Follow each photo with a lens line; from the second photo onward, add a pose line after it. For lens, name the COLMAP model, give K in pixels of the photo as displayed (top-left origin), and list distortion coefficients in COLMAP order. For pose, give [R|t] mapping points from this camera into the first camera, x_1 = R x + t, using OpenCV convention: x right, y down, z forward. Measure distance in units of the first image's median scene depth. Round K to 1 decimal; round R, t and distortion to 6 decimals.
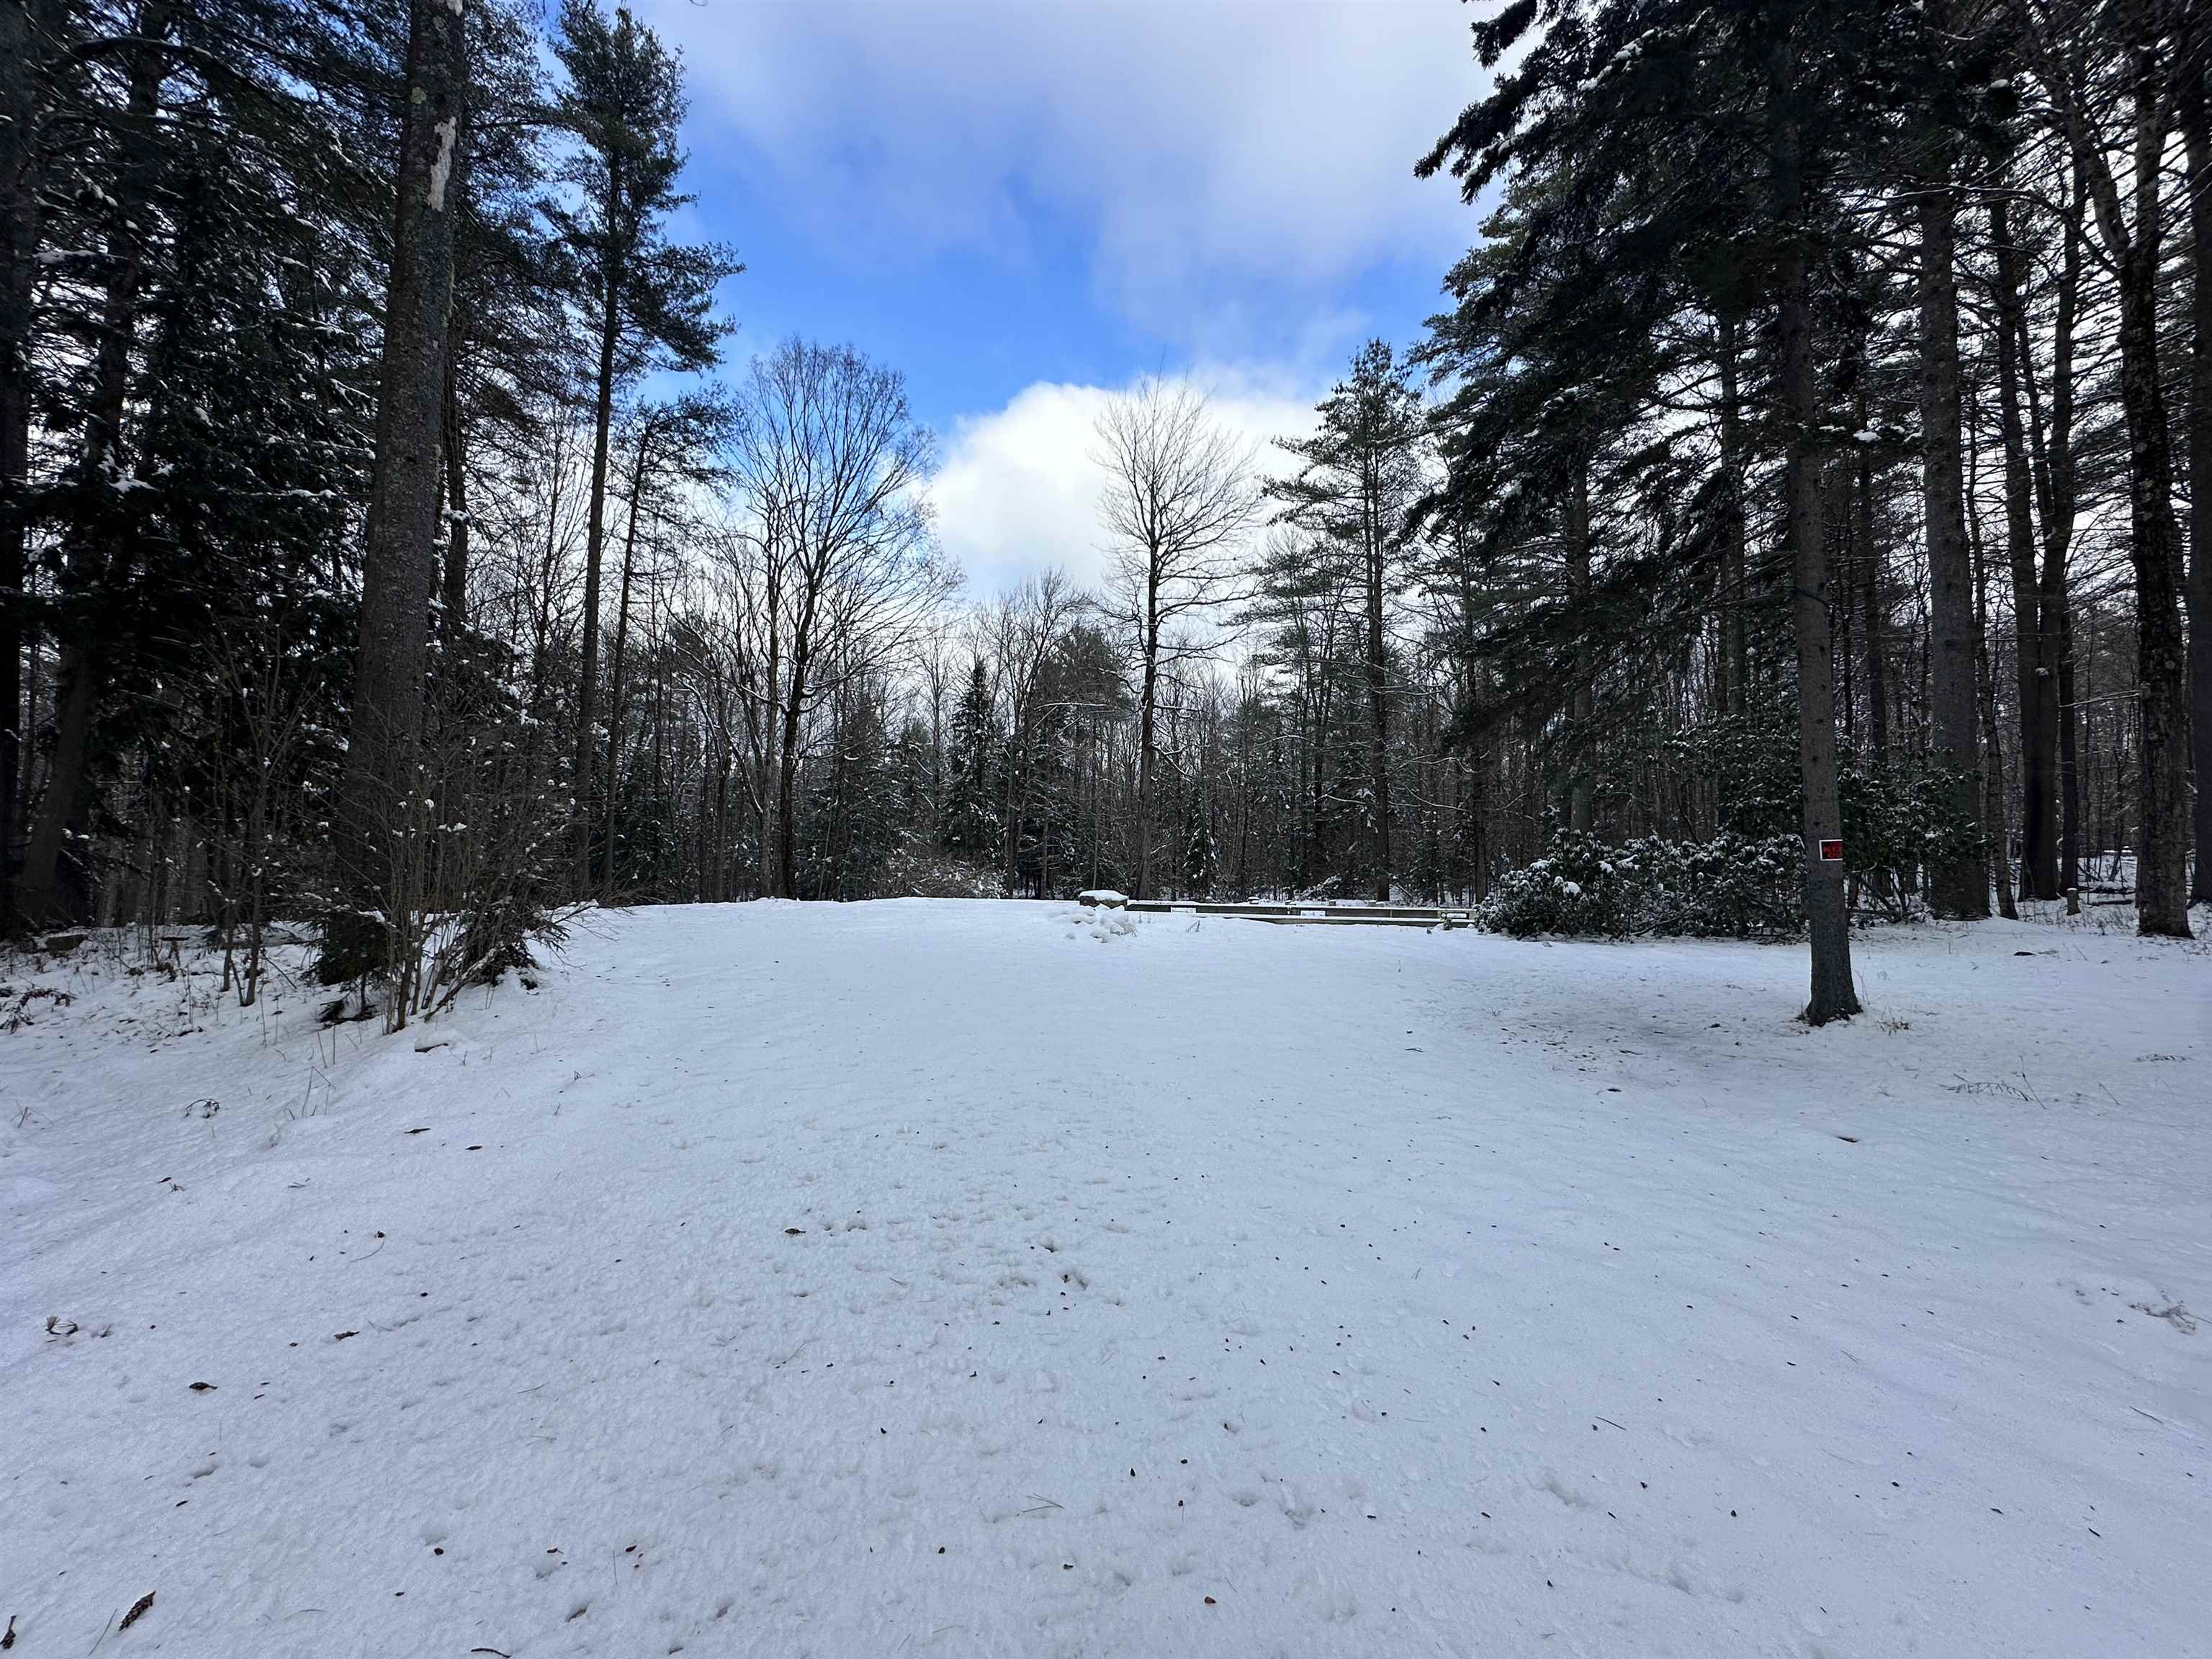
lens RADIAL K [[882.1, 0, 1105.5], [0, 882.1, 829.0], [0, 0, 1]] dist [-0.000712, 0.000239]
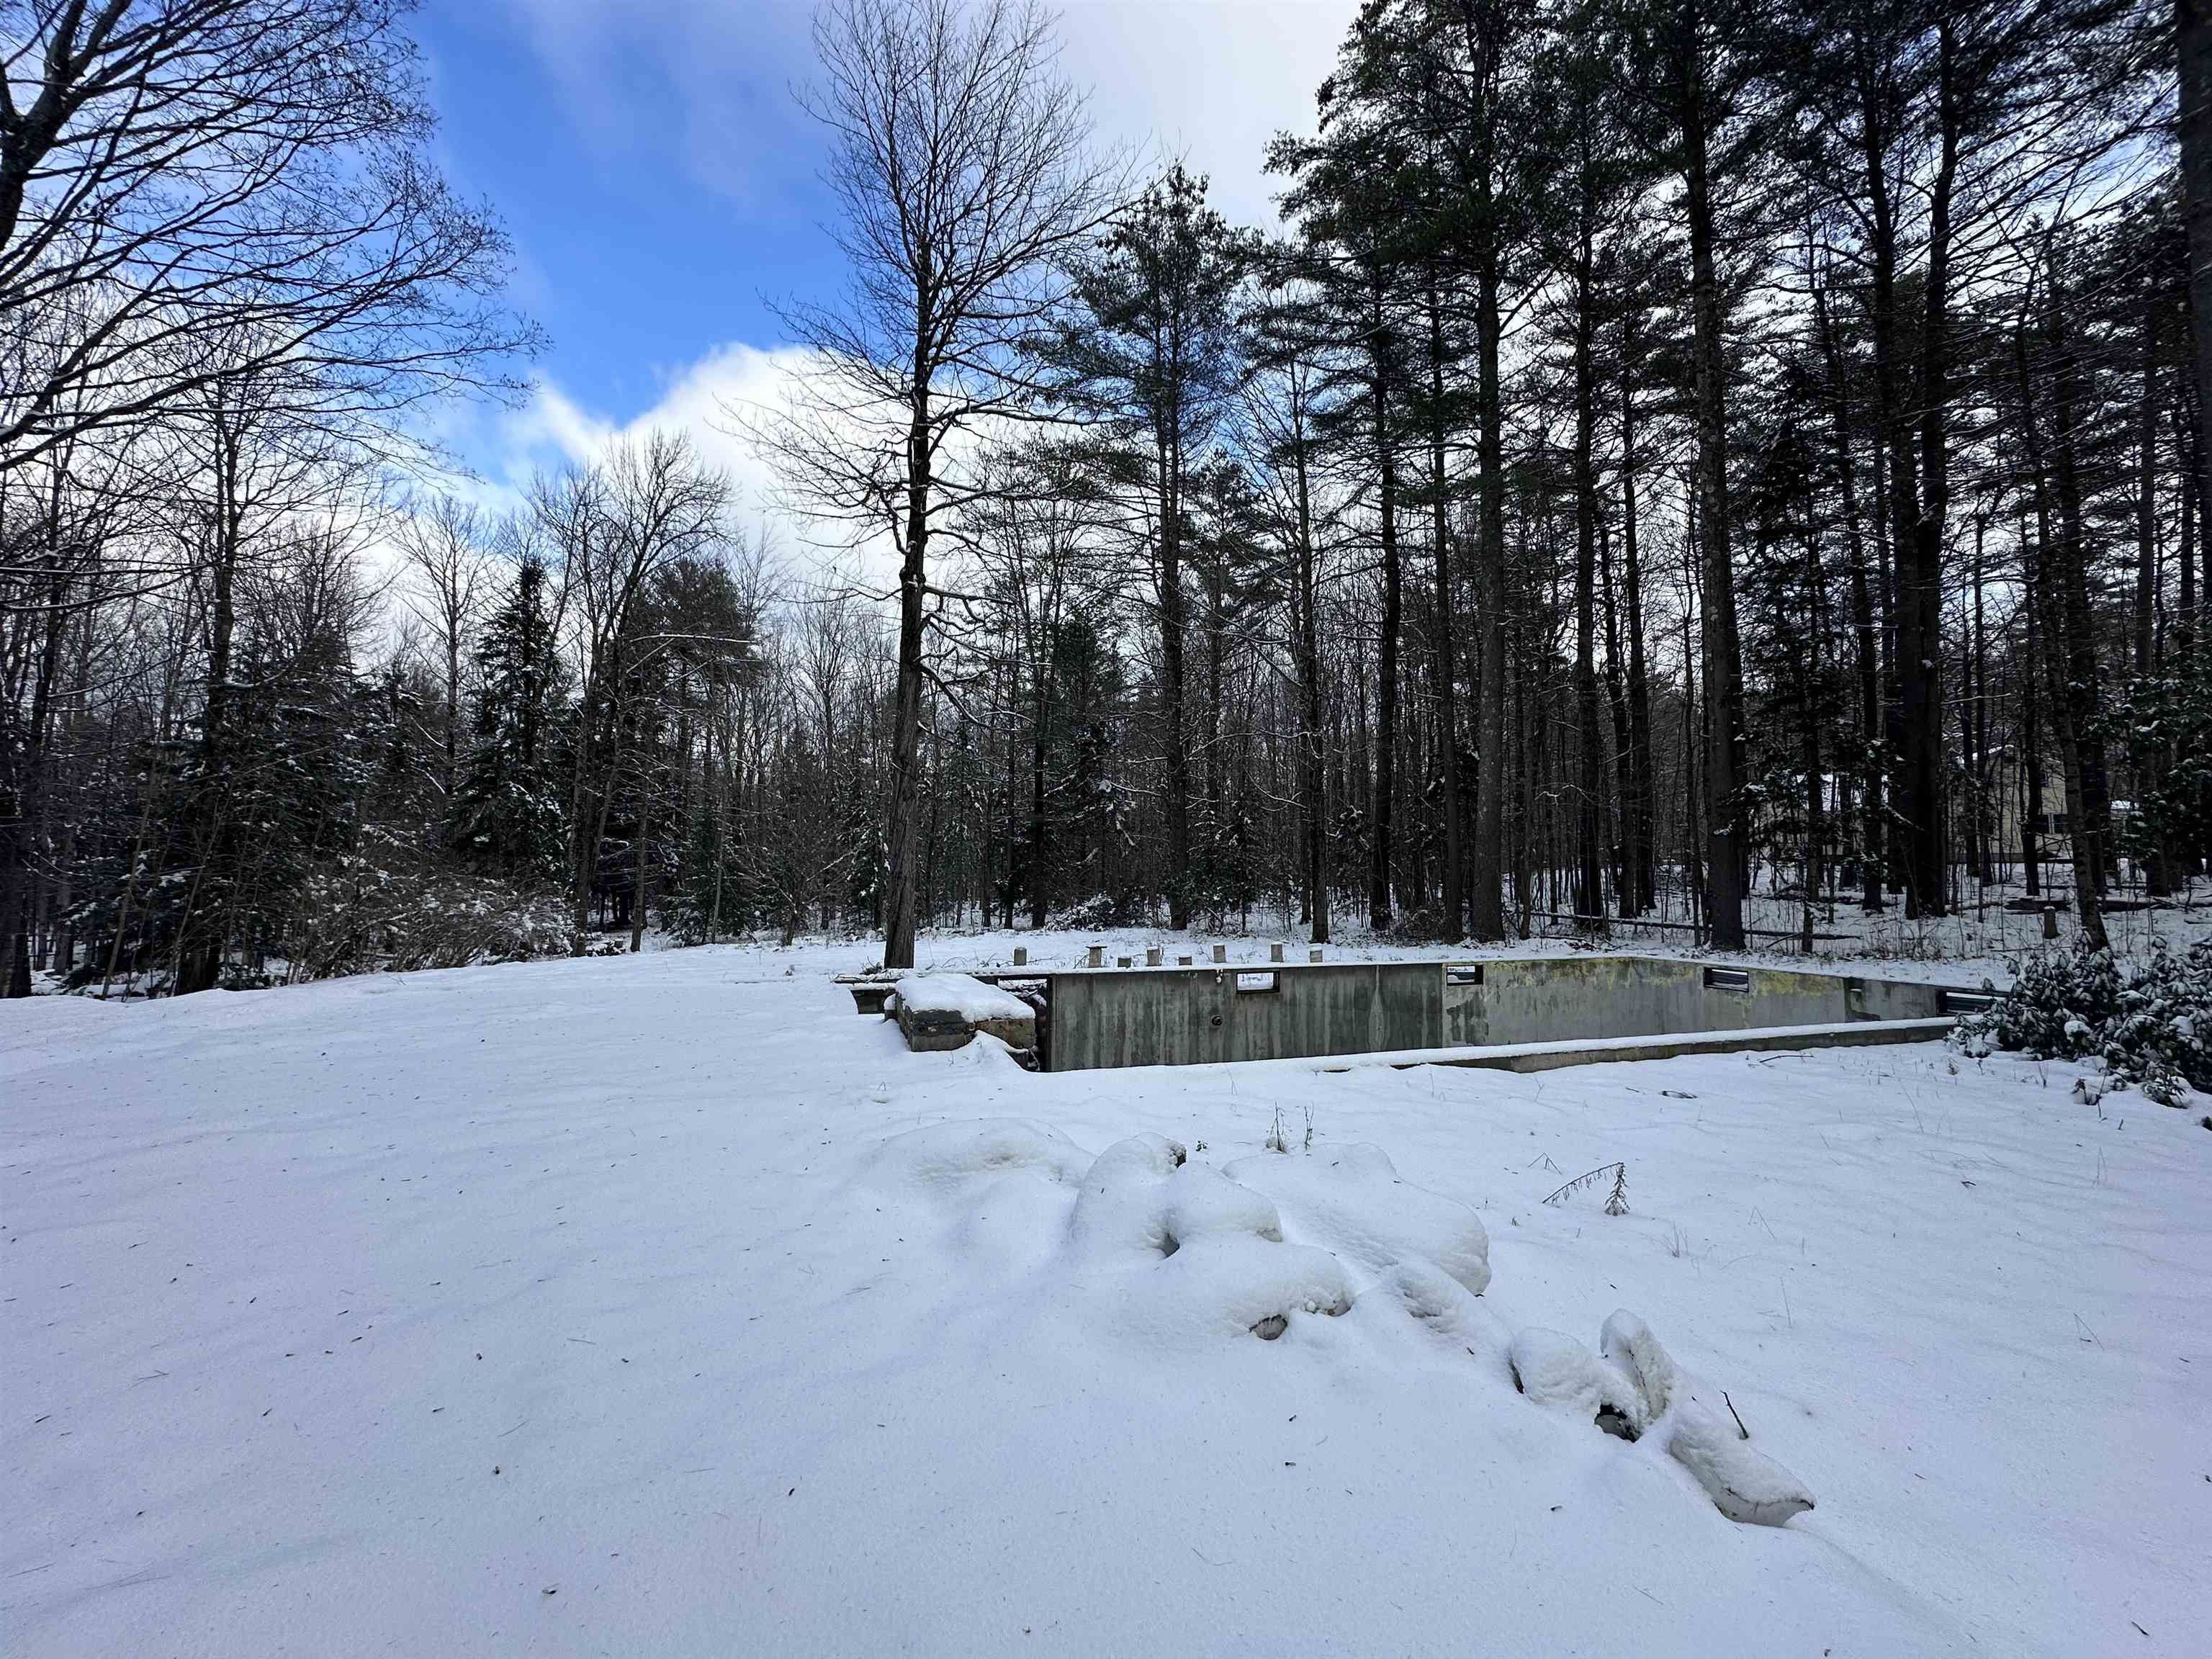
lens RADIAL K [[882.1, 0, 1107.6], [0, 882.1, 828.7], [0, 0, 1]] dist [-0.000712, 0.000239]
pose [[0.903237, 0.015616, 0.428857, -0.082246], [-0.011691, 0.999862, -0.011786, 0.011451], [-0.428982, 0.005632, 0.903296, 0.544137]]
